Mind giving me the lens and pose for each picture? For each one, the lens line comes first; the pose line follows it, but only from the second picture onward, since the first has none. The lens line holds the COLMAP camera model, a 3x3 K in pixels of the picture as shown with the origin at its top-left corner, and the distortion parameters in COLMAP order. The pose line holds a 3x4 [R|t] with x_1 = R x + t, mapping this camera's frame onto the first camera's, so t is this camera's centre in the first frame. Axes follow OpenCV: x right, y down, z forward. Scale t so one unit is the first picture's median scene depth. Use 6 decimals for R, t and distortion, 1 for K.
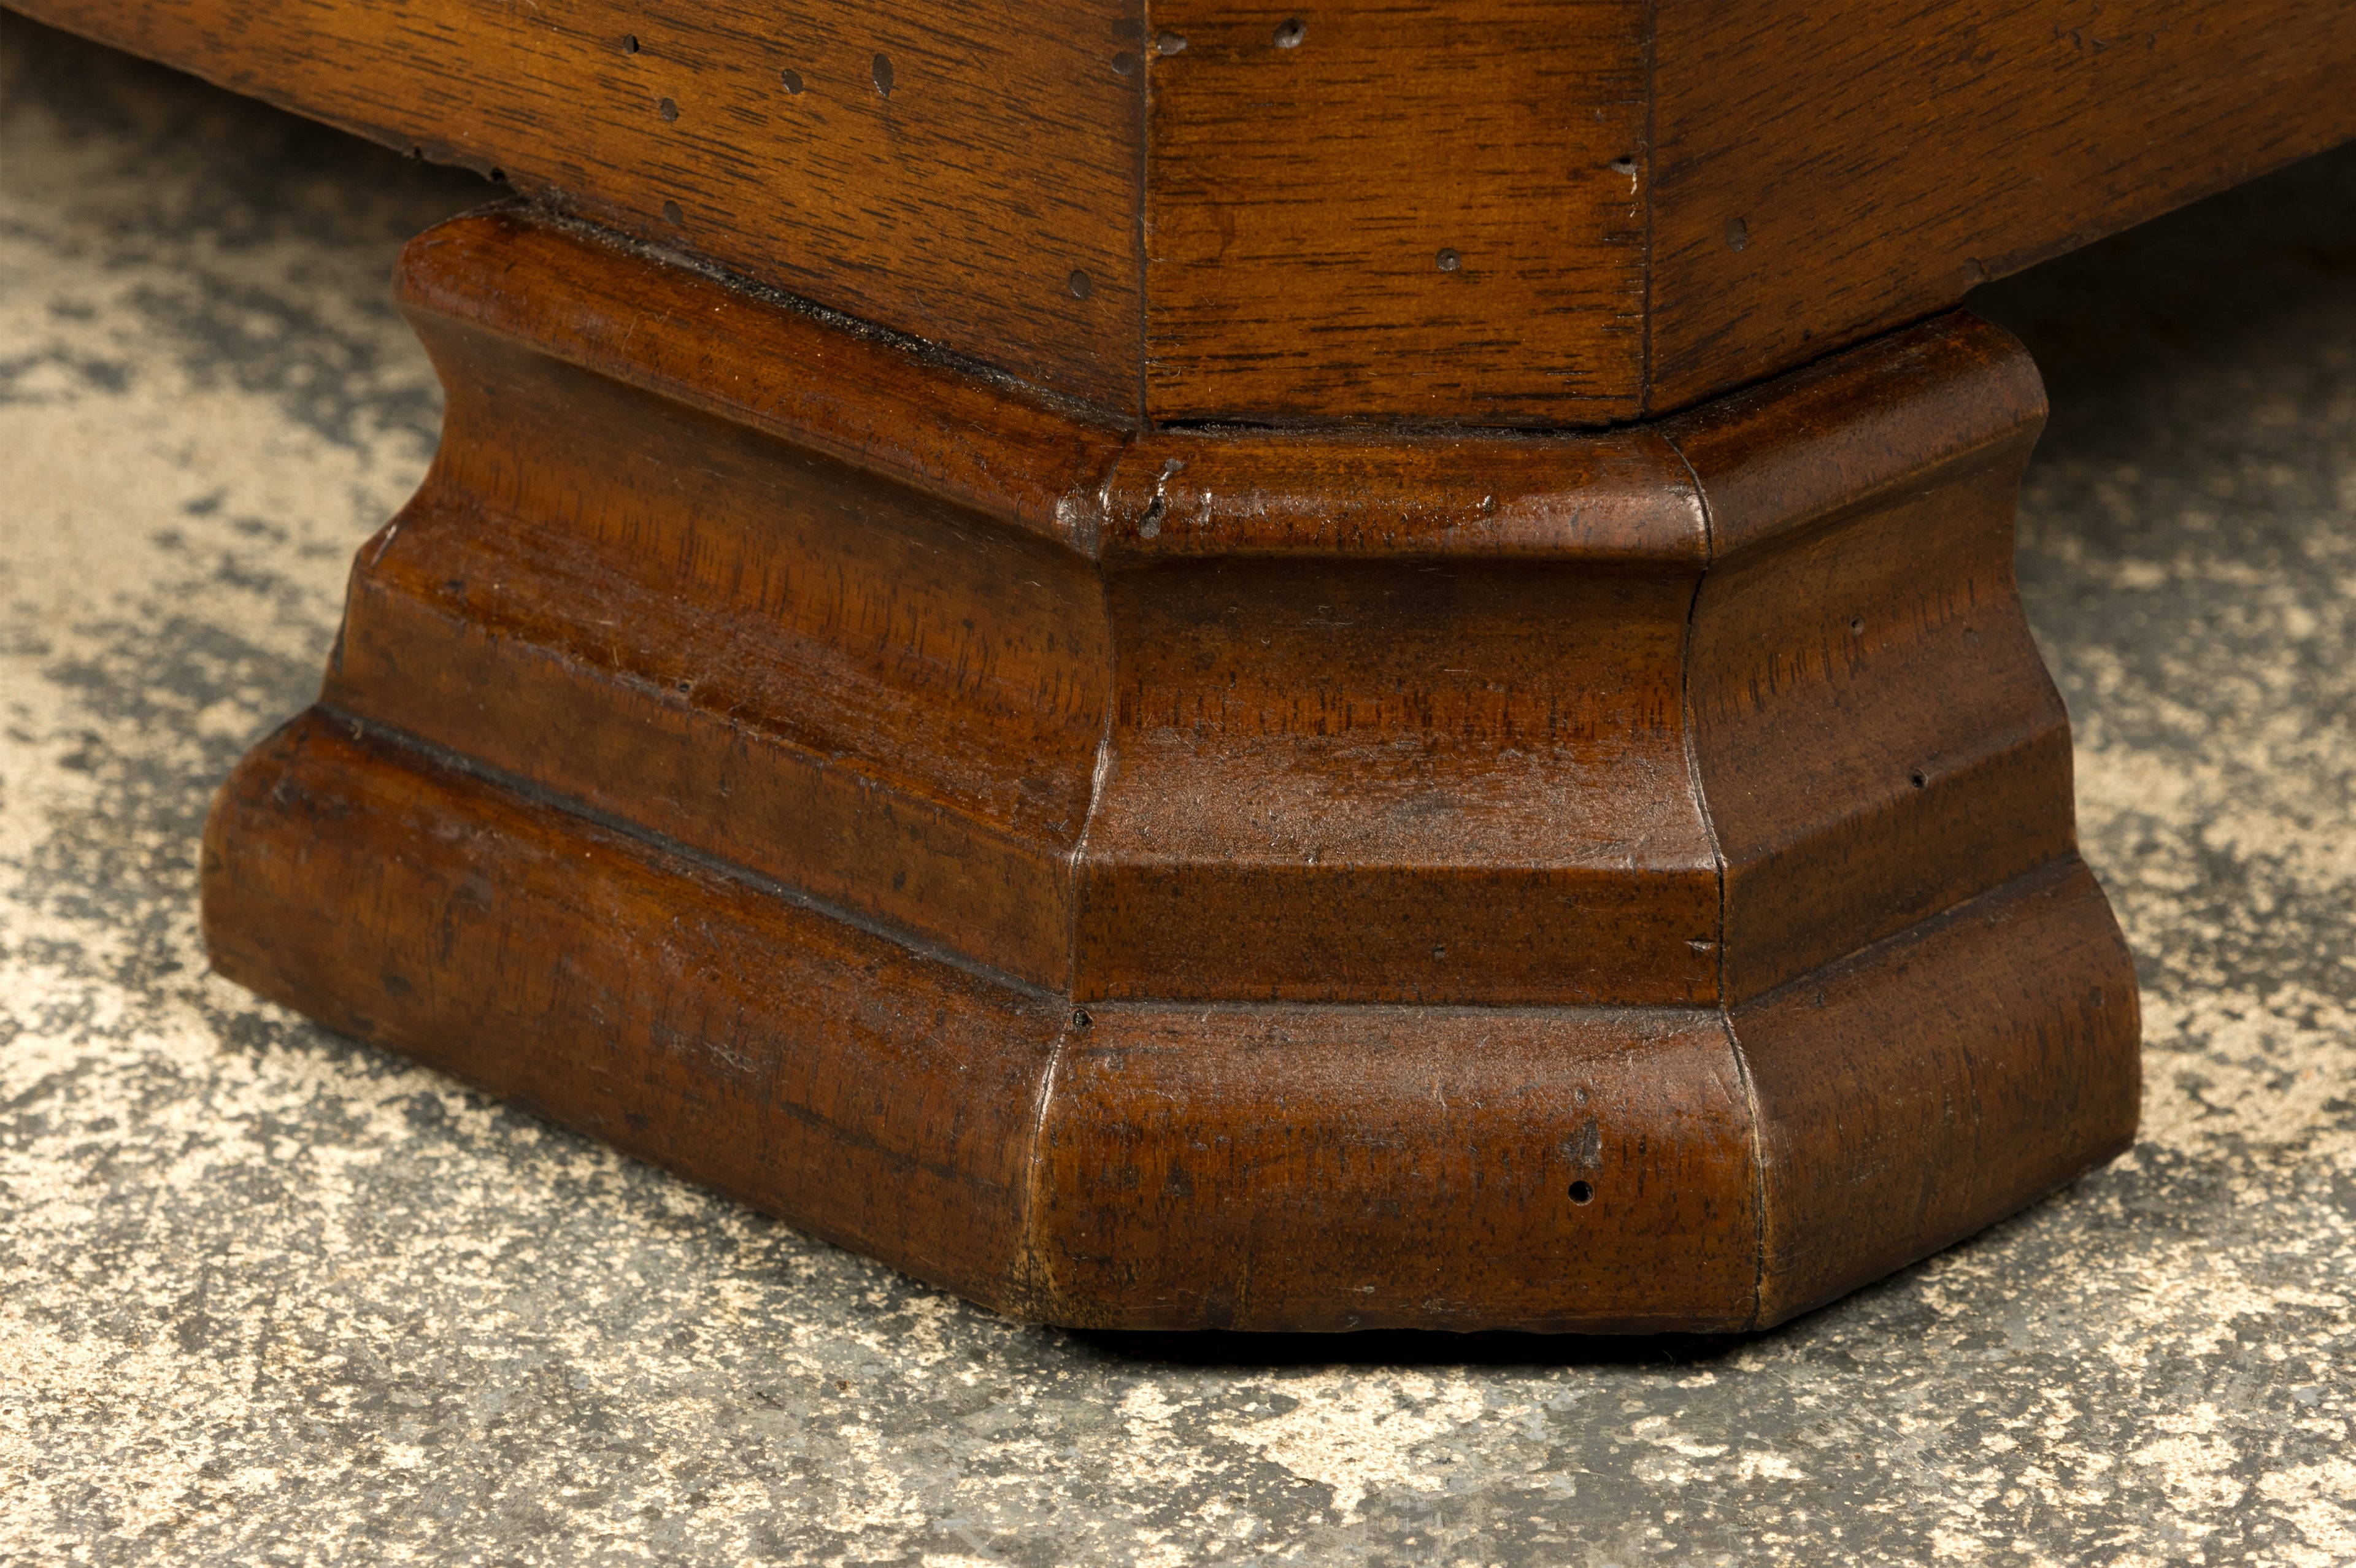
lens RADIAL K [[12349.1, 0, 1178.0], [0, 12349.1, 784.0], [0, 0, 1]] dist [-0.085550, -1.209947]
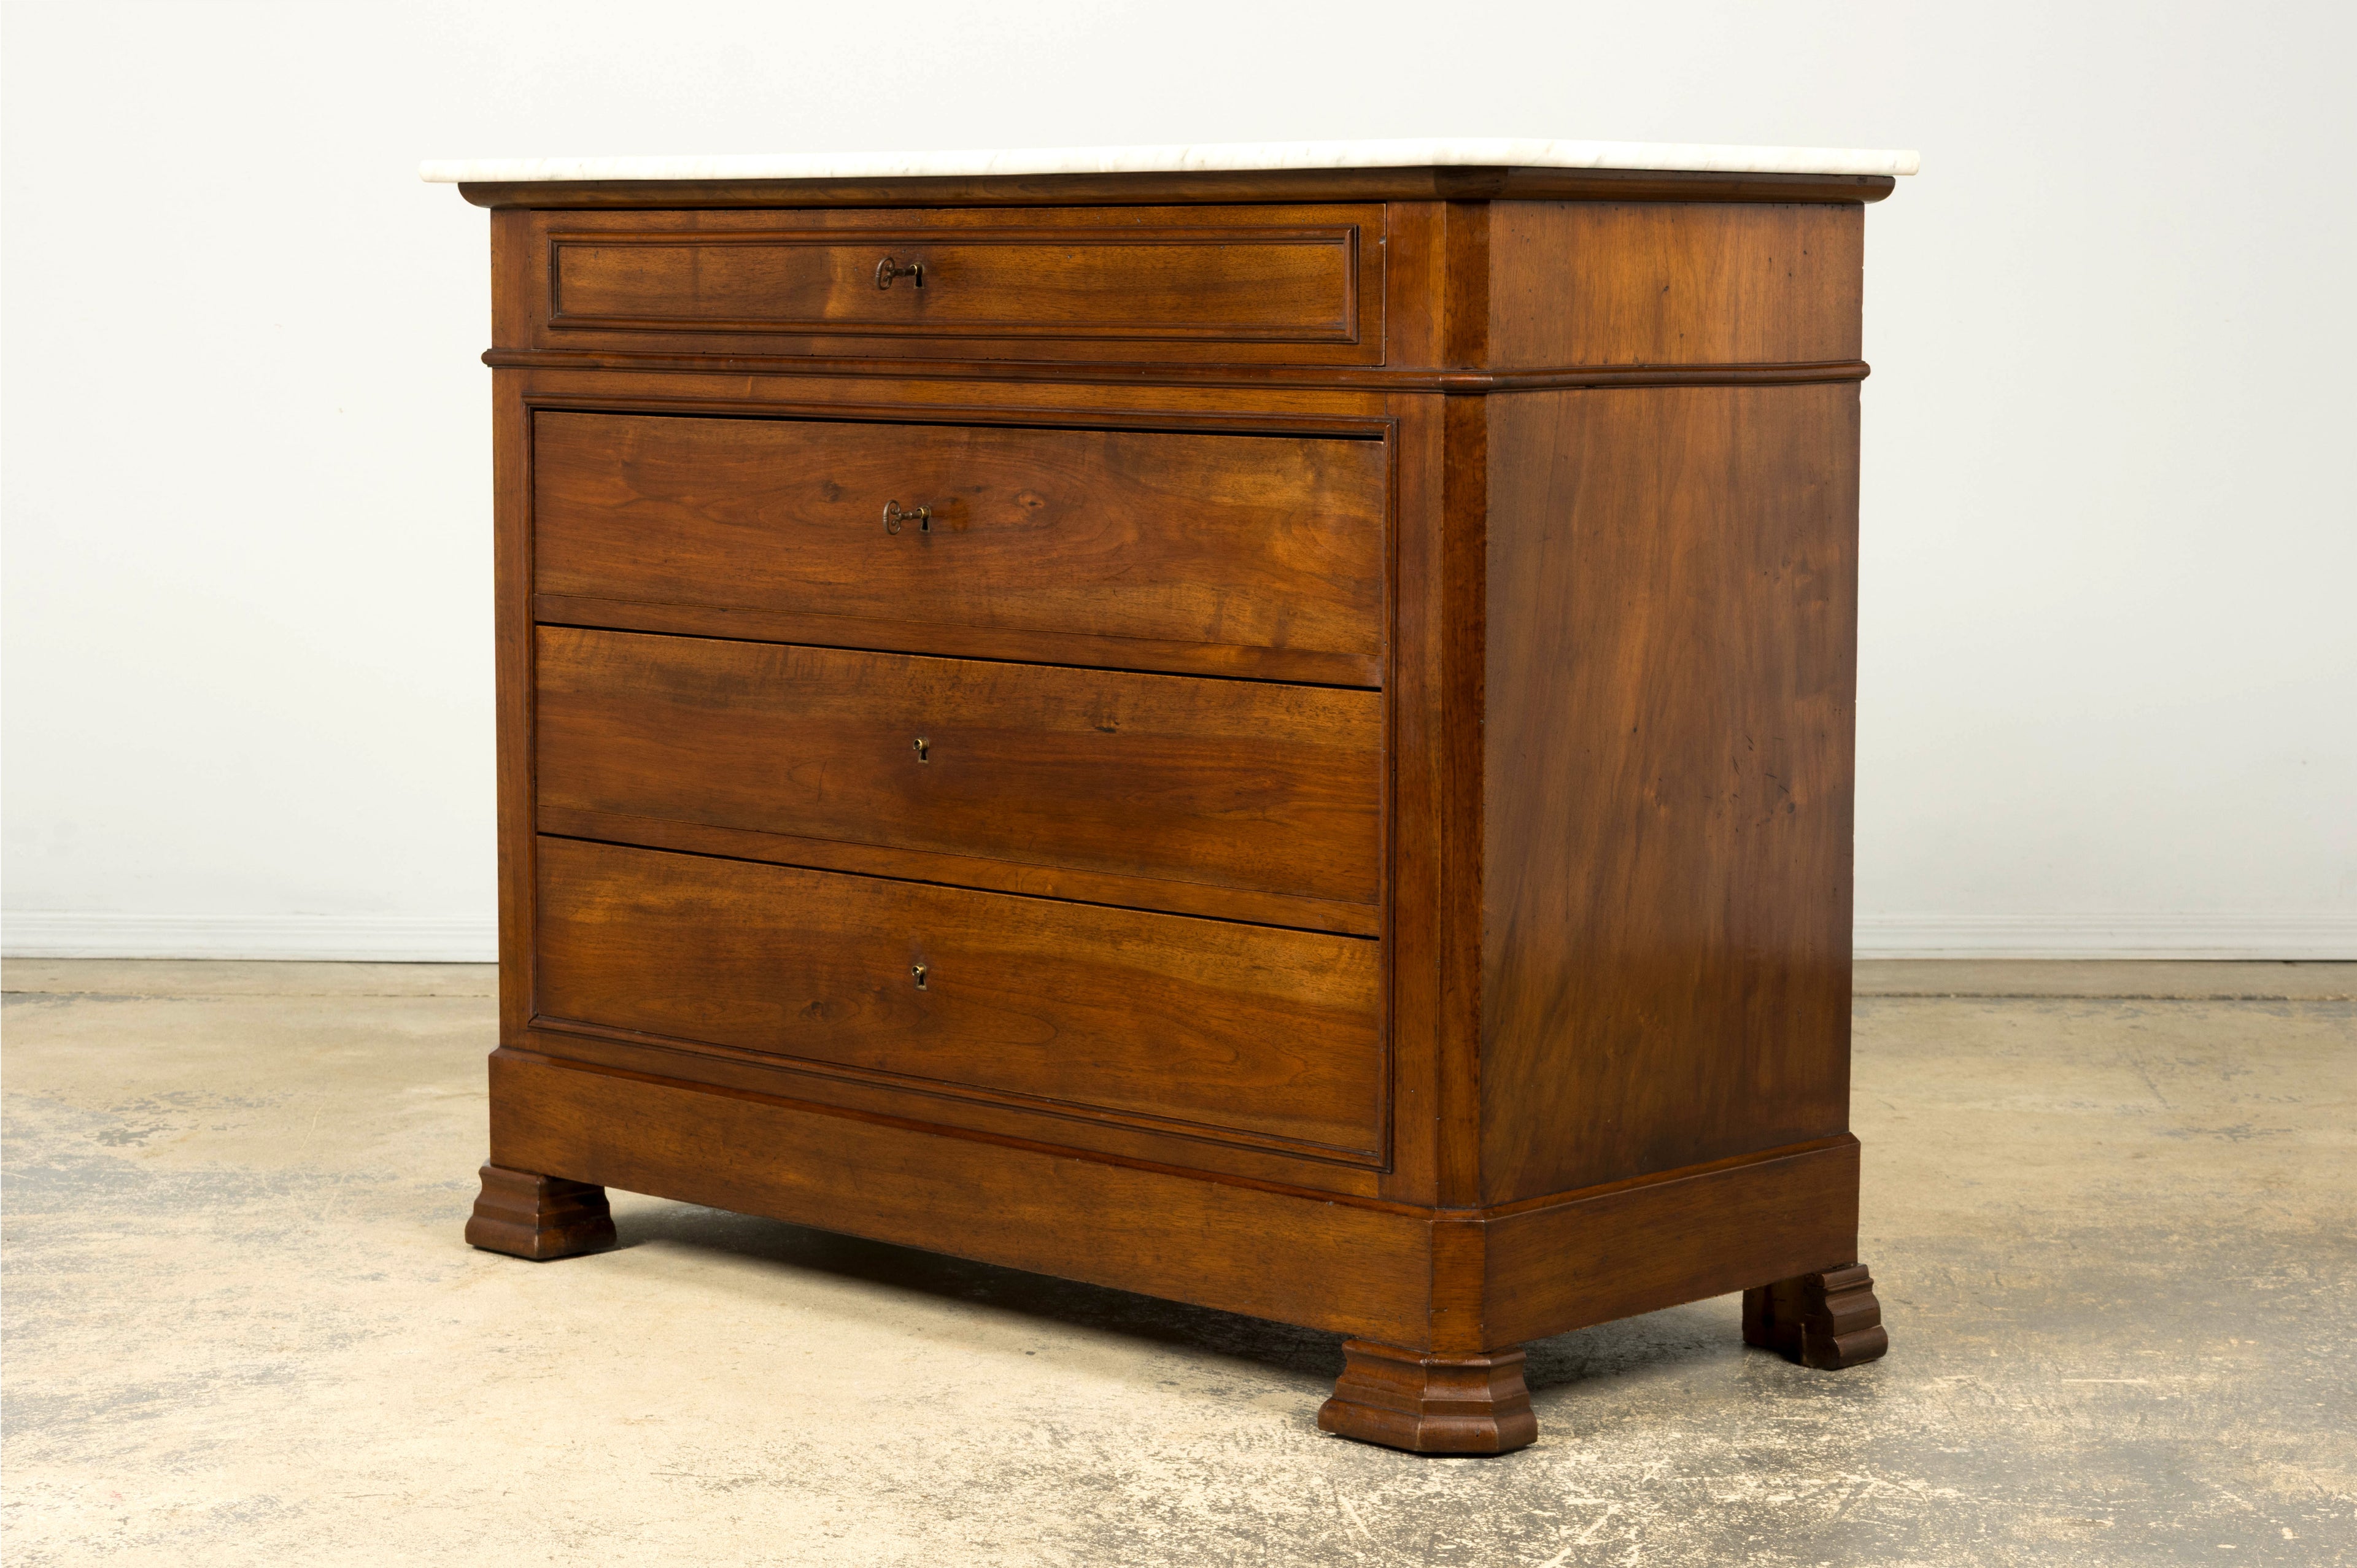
lens RADIAL K [[5174.8, 0, 1118.1], [0, 5174.8, 831.4], [0, 0, 1]] dist [-0.067006, 0.442949]
pose [[0.999985, 0.004465, 0.003302, -0.247202], [-0.003334, 0.958202, -0.286073, 0.696088], [-0.004441, 0.286058, 0.958202, -2.792094]]
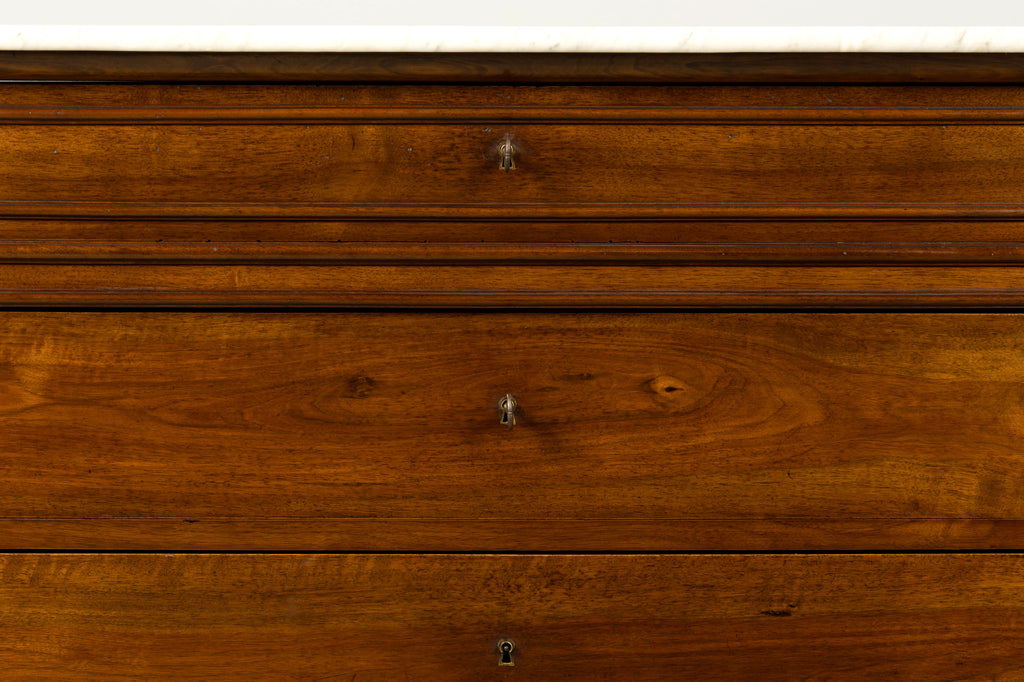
lens RADIAL K [[3495.8, 0, 512.0], [0, 3495.8, 341.0], [0, 0, 1]] dist [-0.099704, -0.081393]
pose [[0.701456, -0.046922, 0.711166, -2.287011], [0.273866, 0.938968, -0.208175, -0.225916], [-0.657994, 0.340790, 0.671495, -0.694748]]
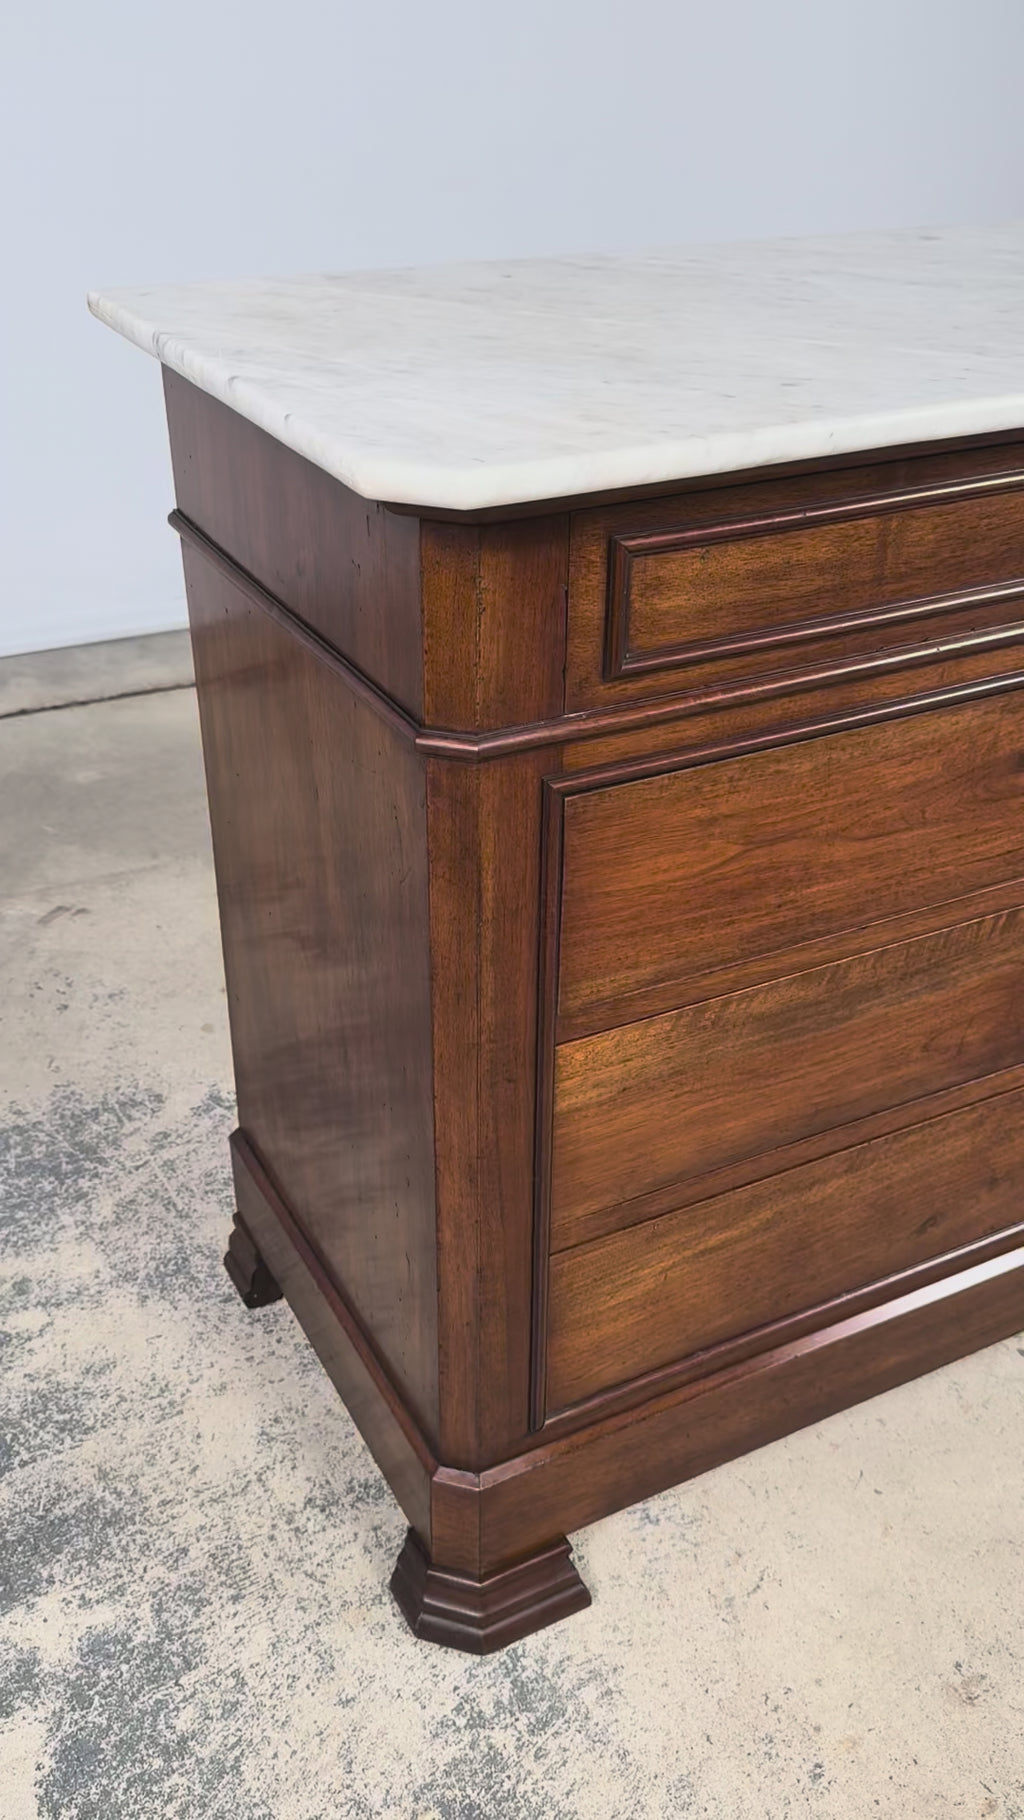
lens RADIAL K [[1531.7, 0, 512.0], [0, 1531.7, 910.0], [0, 0, 1]] dist [0.064092, 0.000192]
pose [[0.309560, -0.493962, 0.812511, -1.526472], [0.361549, 0.851451, 0.379887, -1.238806], [-0.879463, 0.176165, 0.442167, 1.044299]]
